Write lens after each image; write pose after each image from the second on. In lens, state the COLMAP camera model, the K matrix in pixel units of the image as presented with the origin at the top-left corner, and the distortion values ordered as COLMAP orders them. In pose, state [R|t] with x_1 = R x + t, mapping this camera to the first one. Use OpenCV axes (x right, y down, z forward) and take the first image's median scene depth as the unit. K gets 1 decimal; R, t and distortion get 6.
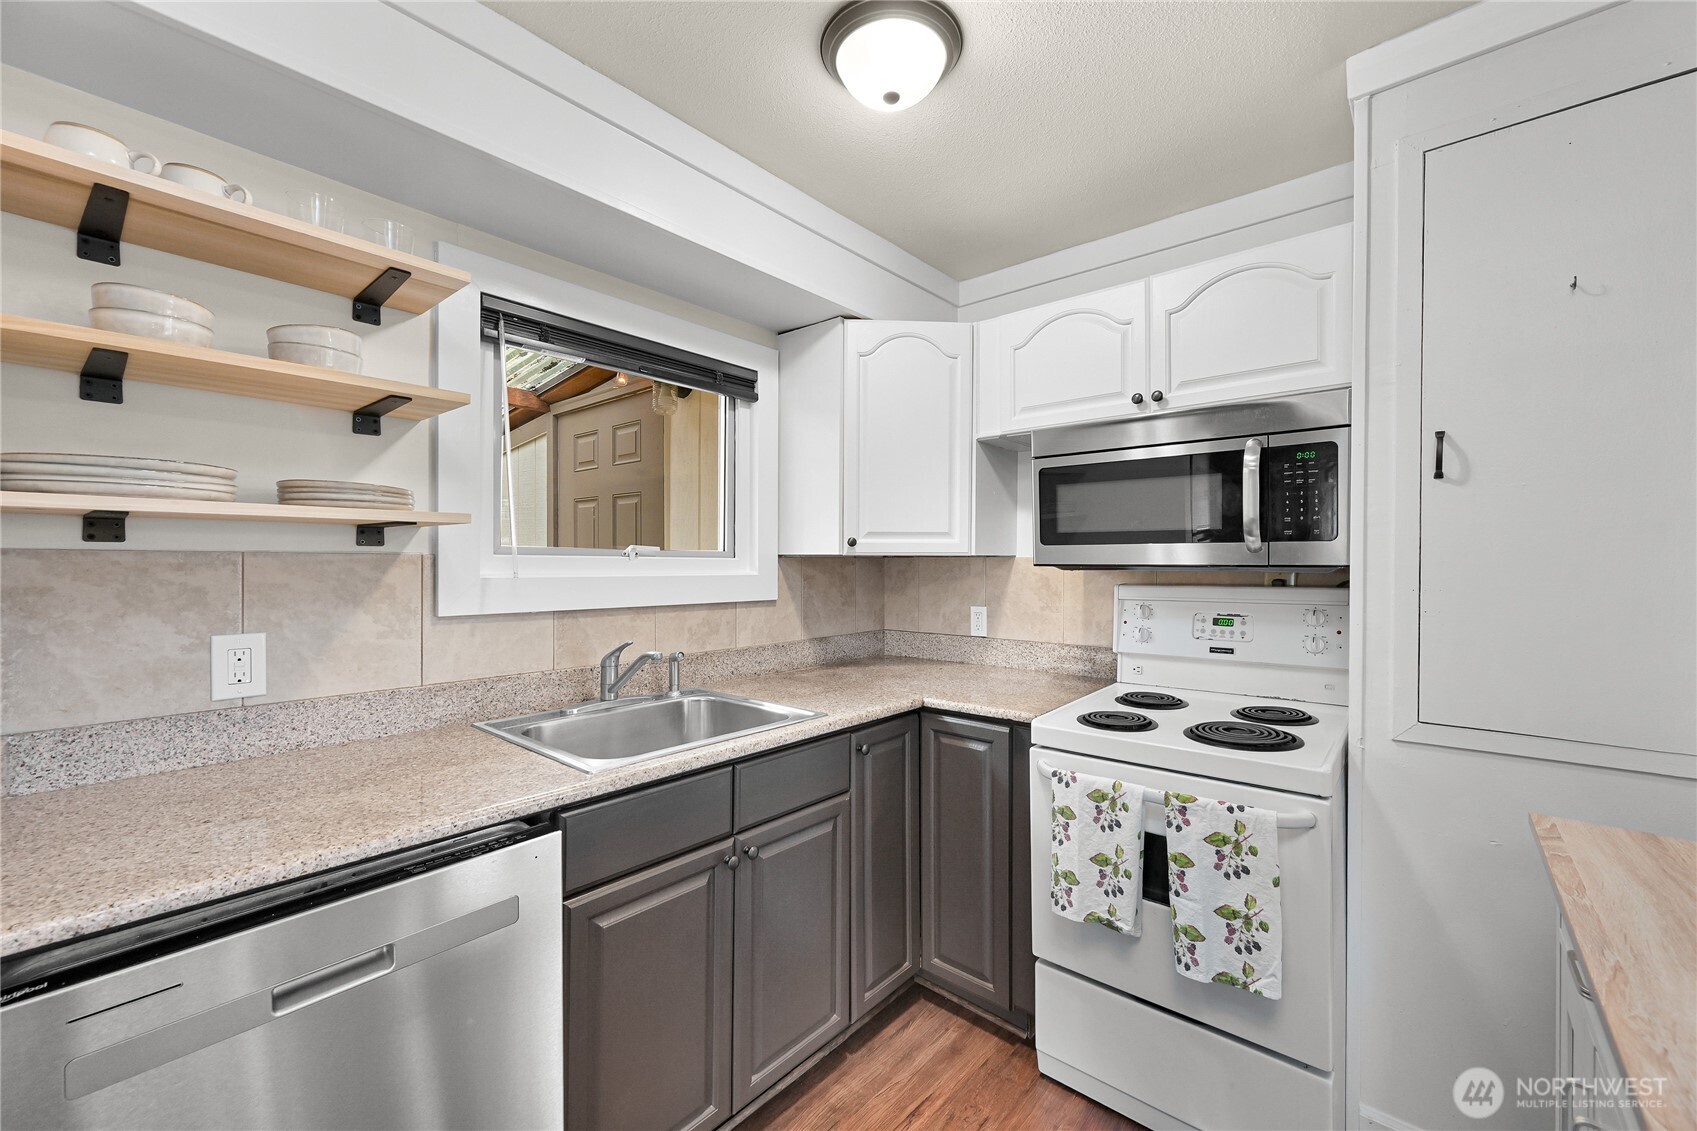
lens RADIAL K [[672.2, 0, 852.7], [0, 672.2, 565.2], [0, 0, 1]] dist [-0.001577, 0.000559]
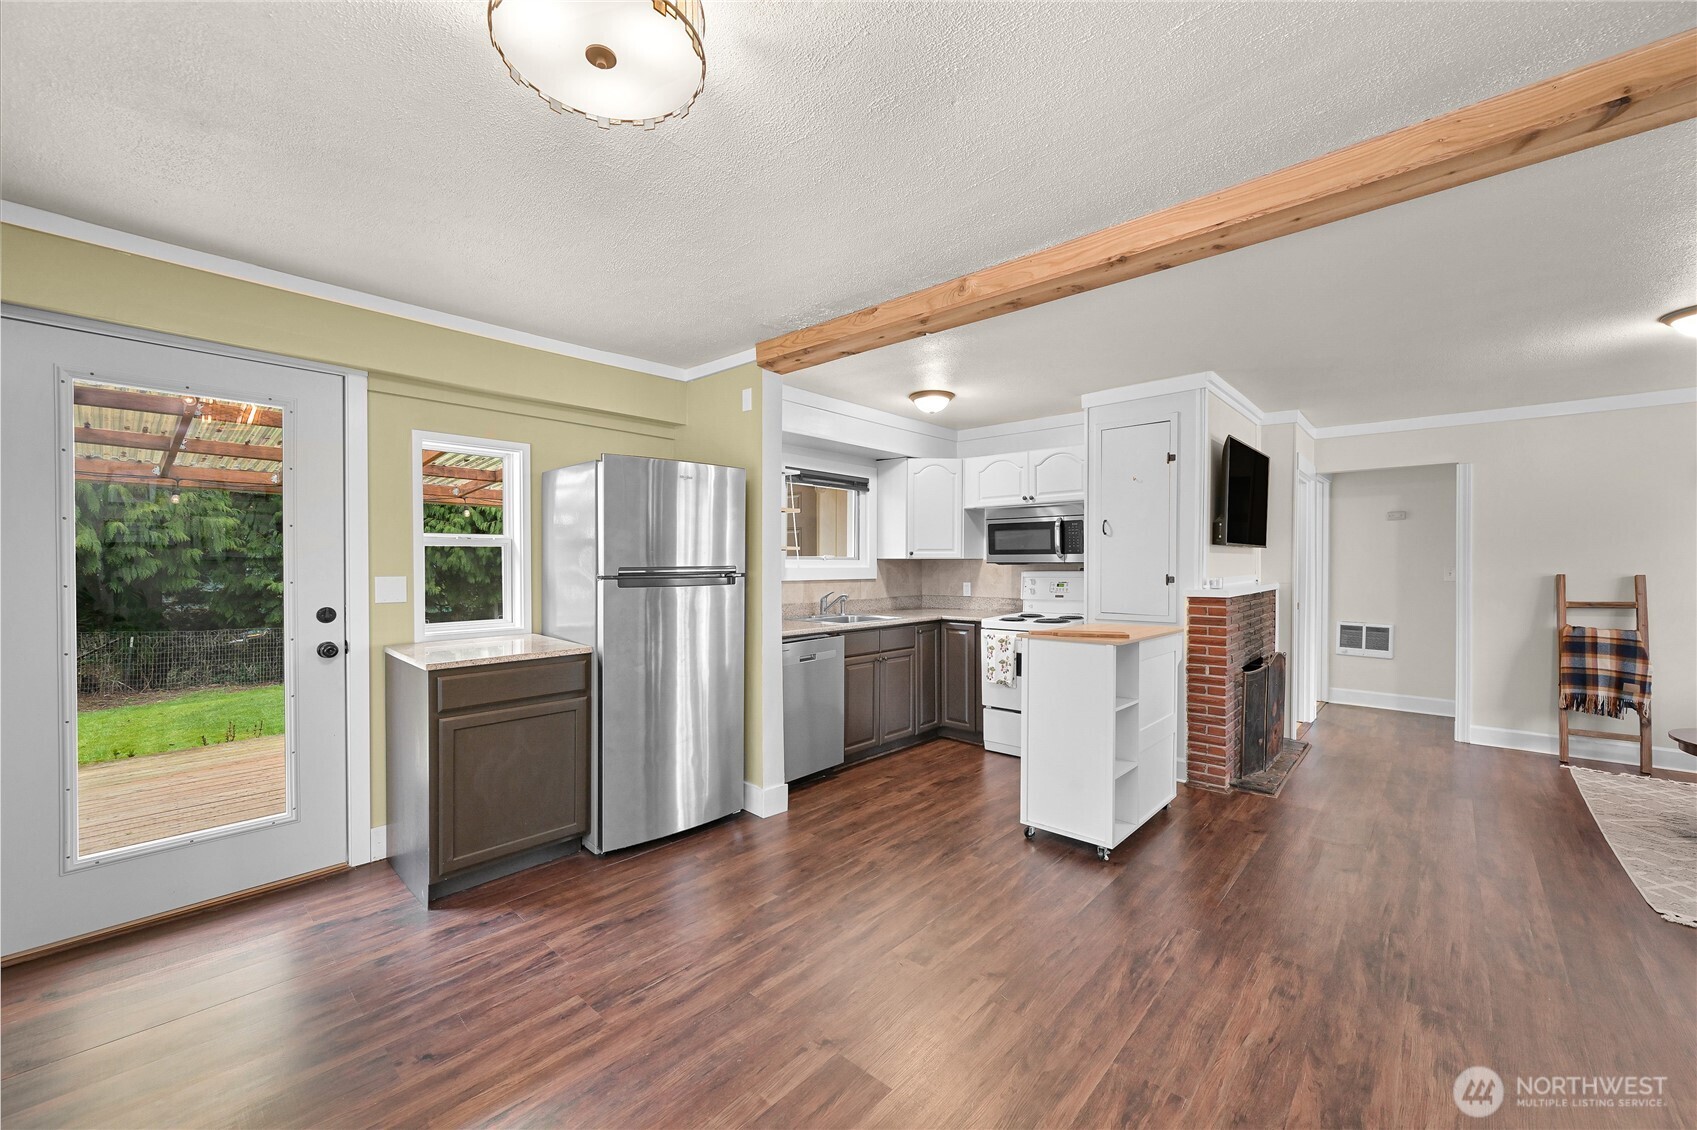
lens RADIAL K [[672.2, 0, 856.1], [0, 672.2, 567.3], [0, 0, 1]] dist [-0.001577, 0.000559]
pose [[0.999889, -0.002953, -0.014610, -0.188006], [0.002983, 0.999993, 0.002031, 0.010510], [0.014603, -0.002074, 0.999891, -1.601421]]
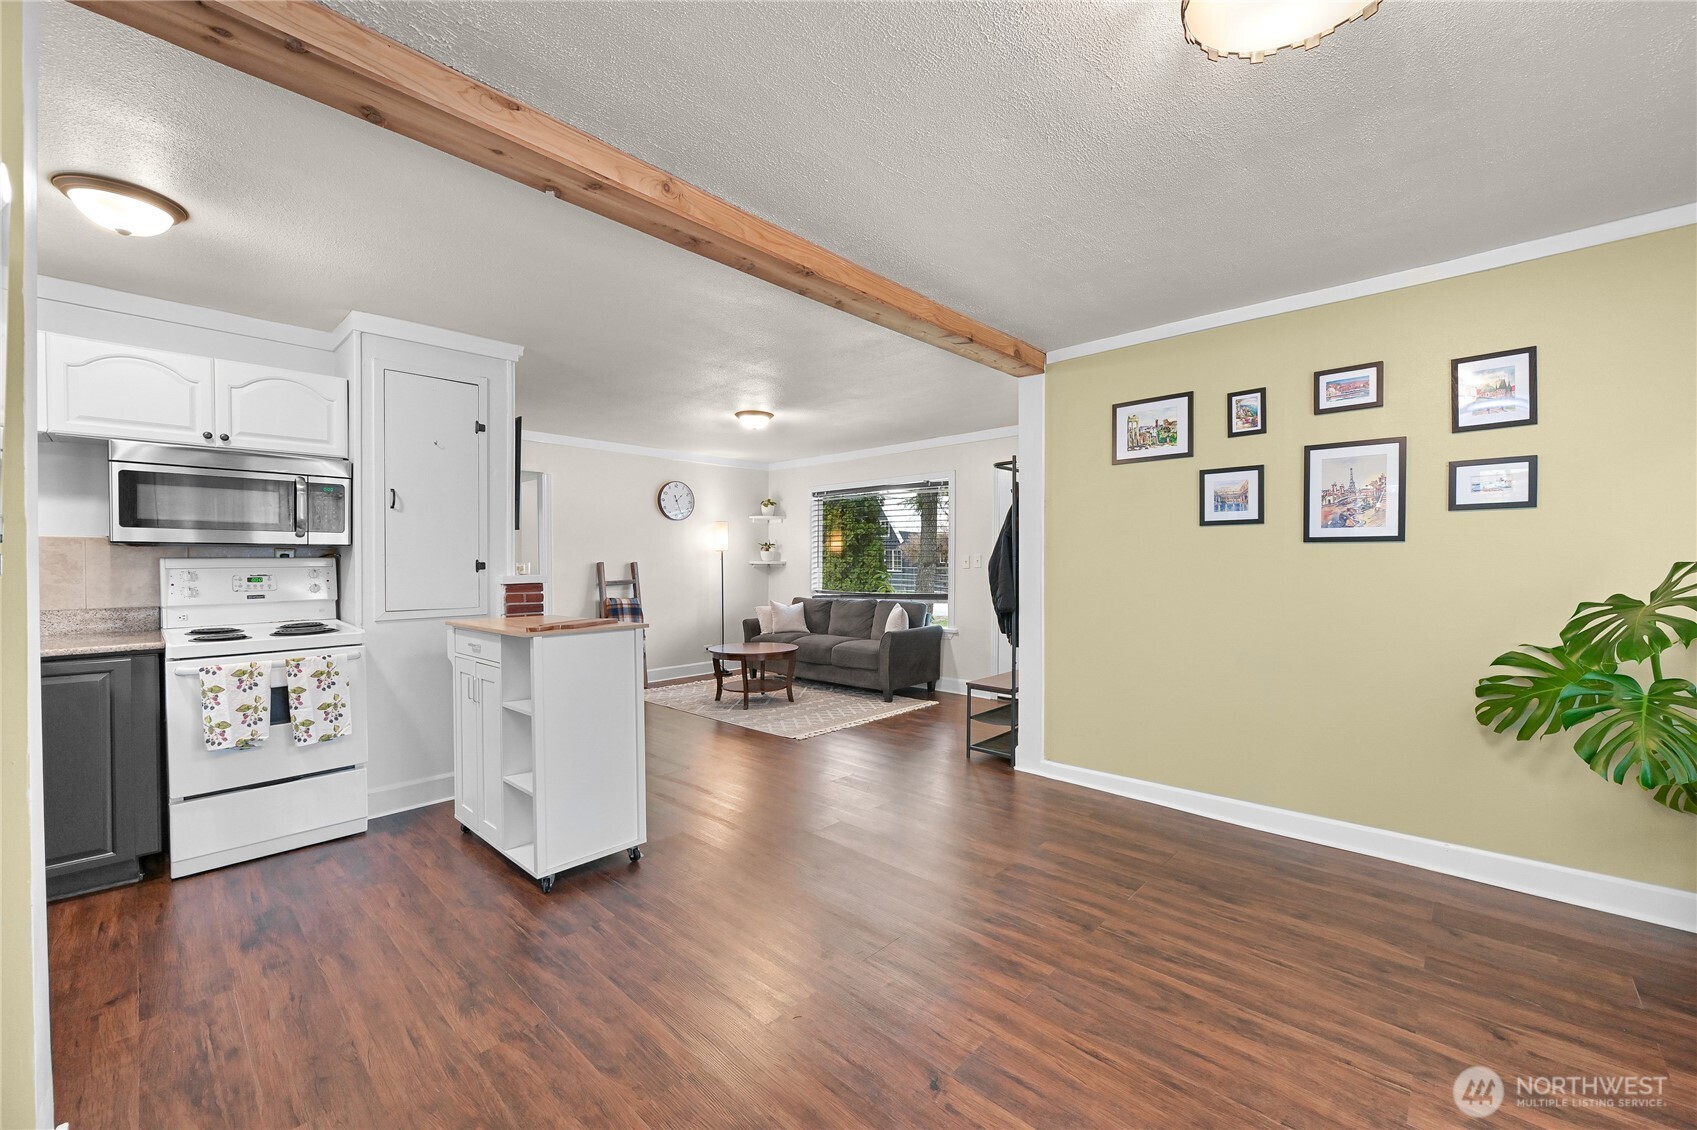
lens RADIAL K [[672.2, 0, 863.0], [0, 672.2, 567.6], [0, 0, 1]] dist [-0.001577, 0.000559]
pose [[0.020330, -0.010771, 0.999735, -1.097144], [0.007211, 0.999918, 0.010627, 0.050787], [-0.999767, 0.006993, 0.020406, -0.535706]]
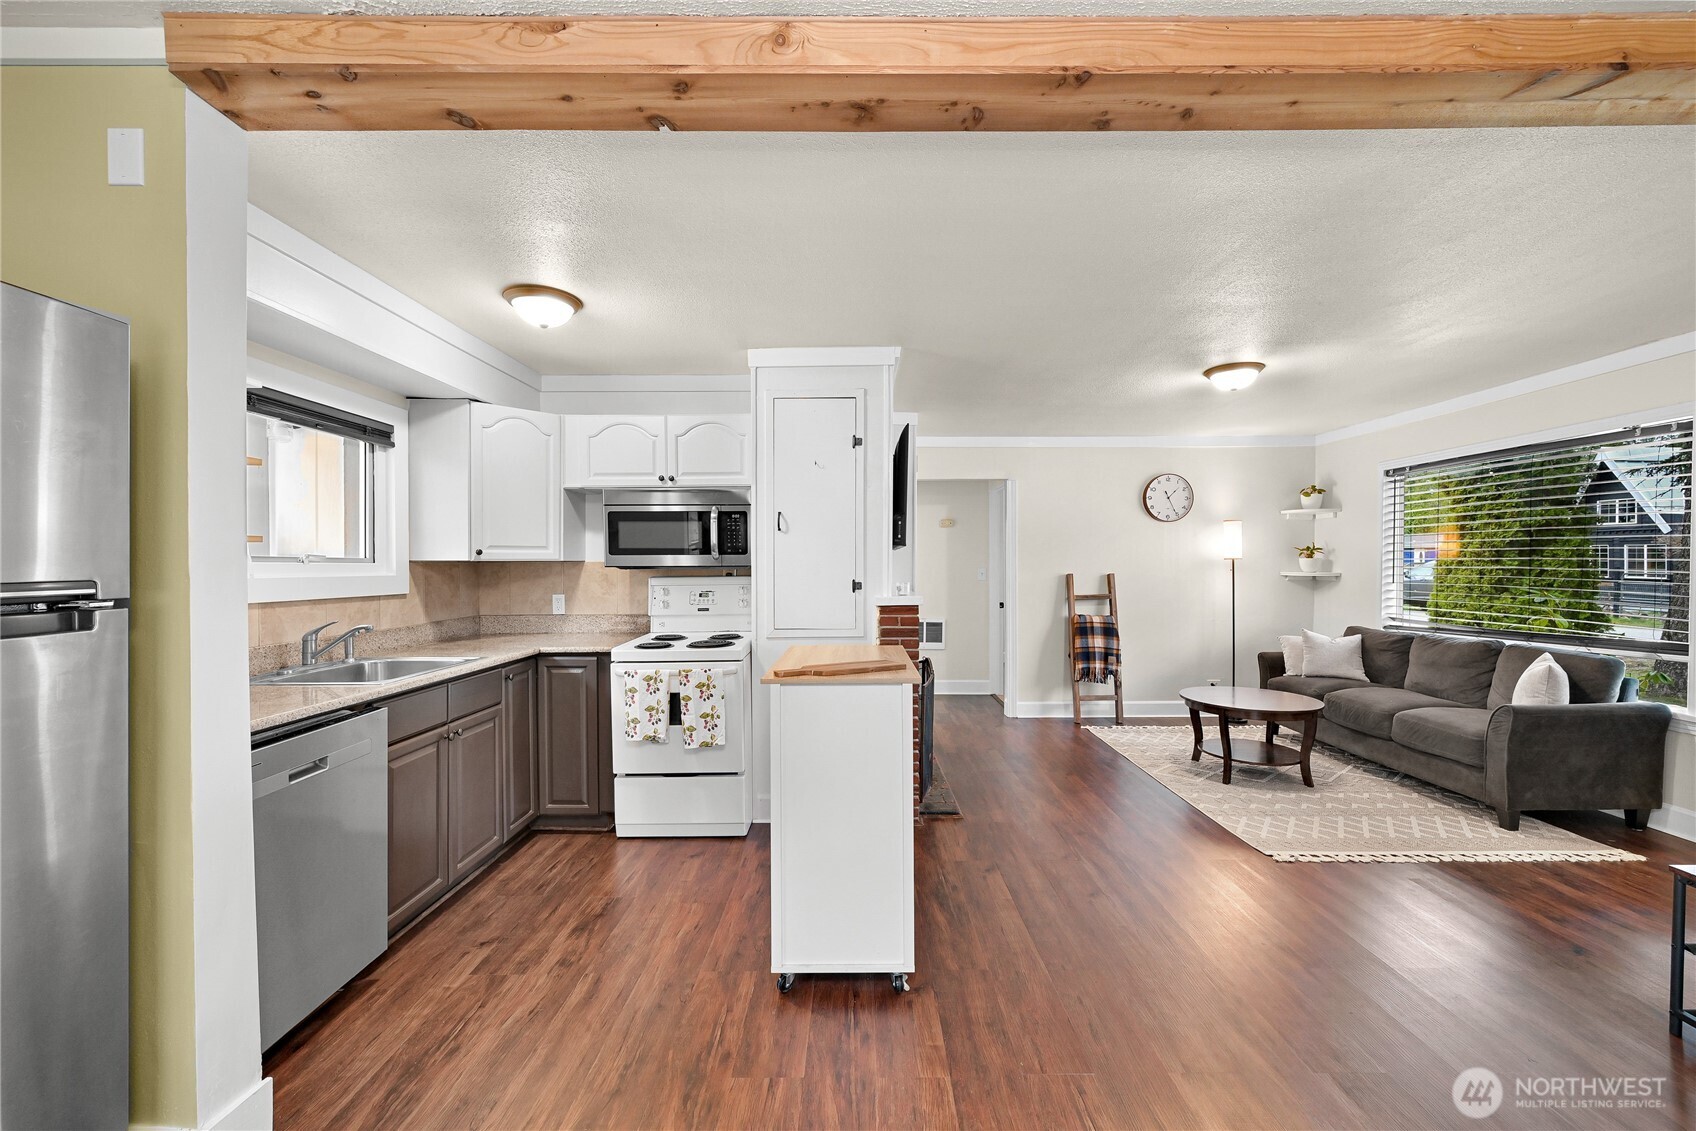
lens RADIAL K [[671.8, 0, 859.6], [0, 671.8, 569.7], [0, 0, 1]] dist [-0.001577, 0.000559]
pose [[0.753062, -0.011188, 0.657855, -0.405640], [0.008072, 0.999937, 0.007767, -0.000409], [-0.657901, -0.000539, 0.753105, -0.796075]]
